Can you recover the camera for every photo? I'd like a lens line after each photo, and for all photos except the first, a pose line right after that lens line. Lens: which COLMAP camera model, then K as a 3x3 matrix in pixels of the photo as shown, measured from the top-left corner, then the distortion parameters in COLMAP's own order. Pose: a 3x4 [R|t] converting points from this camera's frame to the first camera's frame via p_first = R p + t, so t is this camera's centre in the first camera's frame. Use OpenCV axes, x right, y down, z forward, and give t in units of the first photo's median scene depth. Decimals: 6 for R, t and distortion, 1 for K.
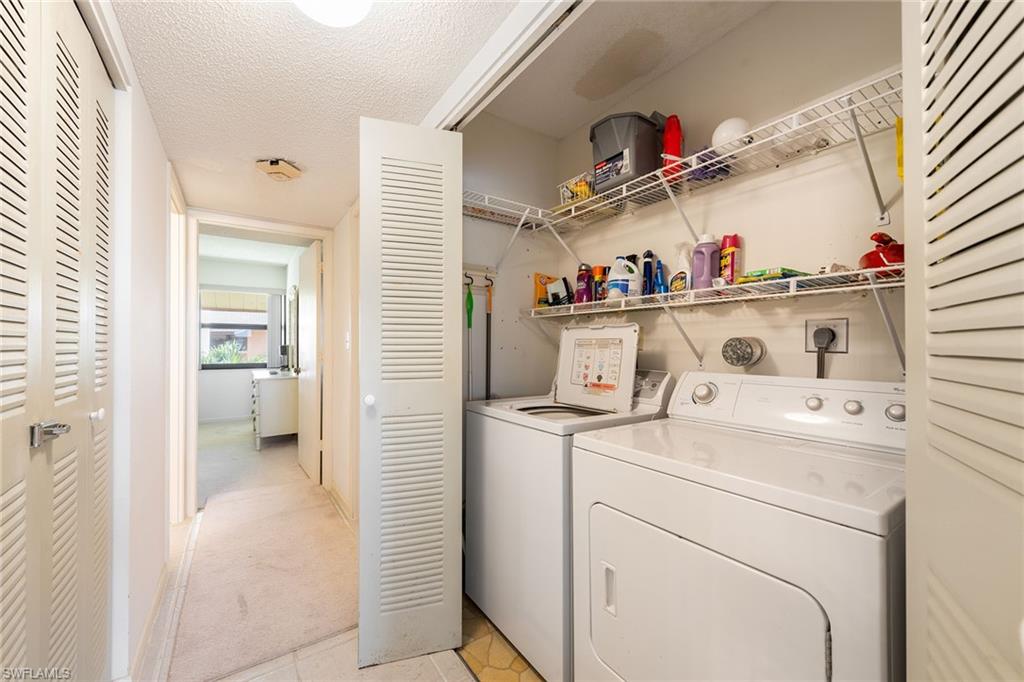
lens RADIAL K [[395.5, 0, 512.0], [0, 395.5, 341.0], [0, 0, 1]] dist [0.001812, -0.000413]
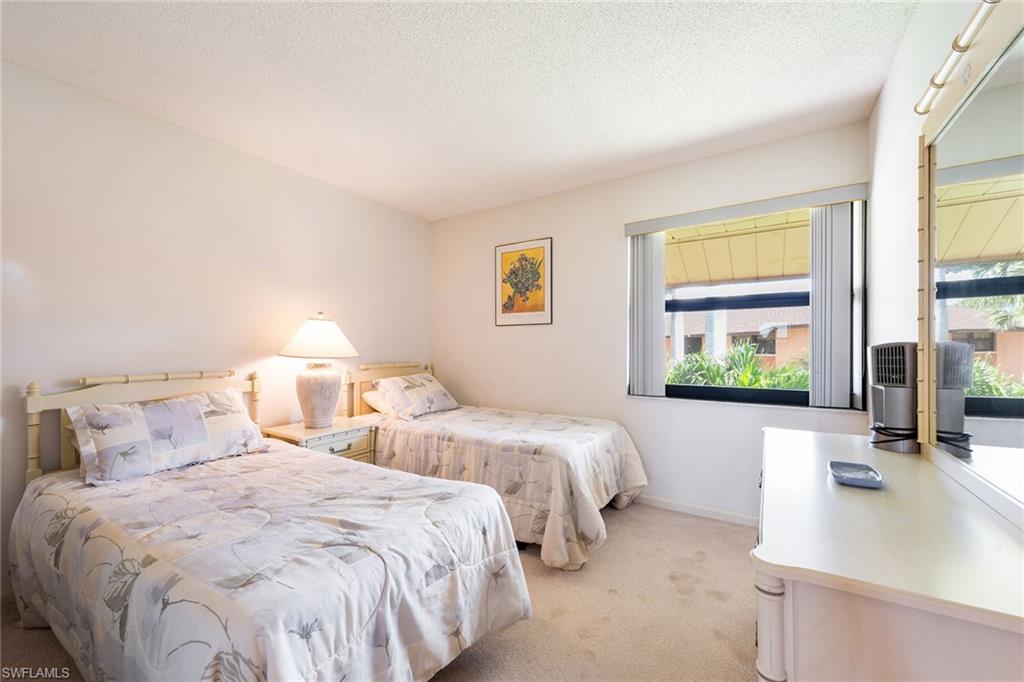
lens RADIAL K [[395.5, 0, 512.0], [0, 395.5, 341.0], [0, 0, 1]] dist [0.001812, -0.000413]
pose [[0.383092, -0.002147, -0.923708, -0.437367], [0.010072, 0.999948, 0.001853, 0.004323], [0.923655, -0.010014, 0.383093, 0.682133]]
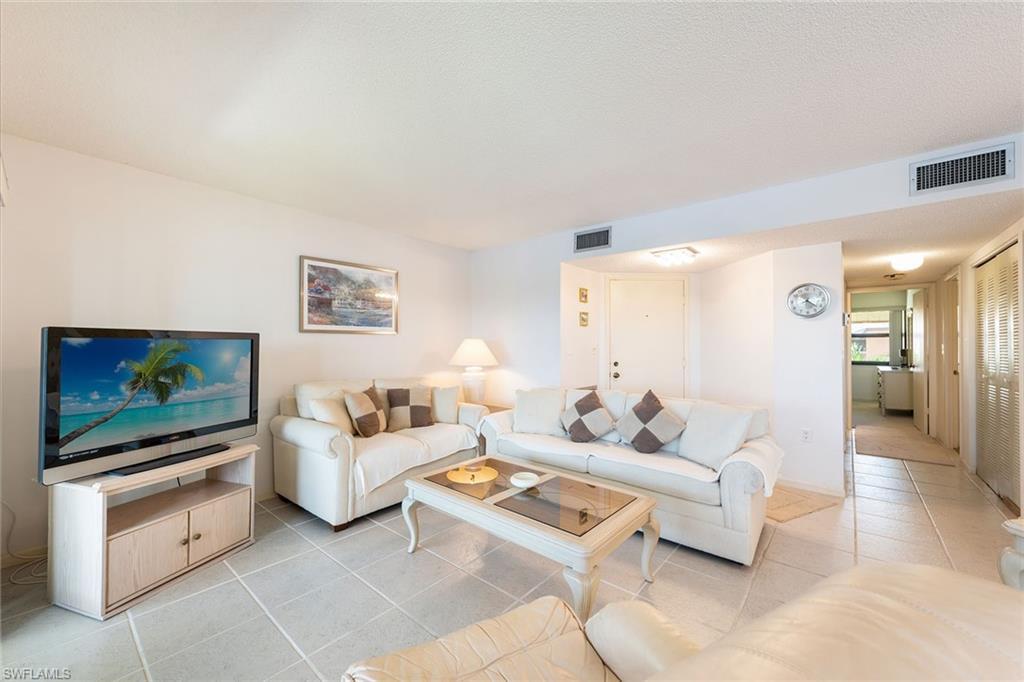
lens RADIAL K [[395.5, 0, 512.0], [0, 395.5, 341.0], [0, 0, 1]] dist [0.001812, -0.000413]
pose [[0.253471, -0.003980, -0.967335, 0.422616], [0.012726, 0.999919, -0.000780, -0.035200], [0.967259, -0.012113, 0.253501, -0.685360]]
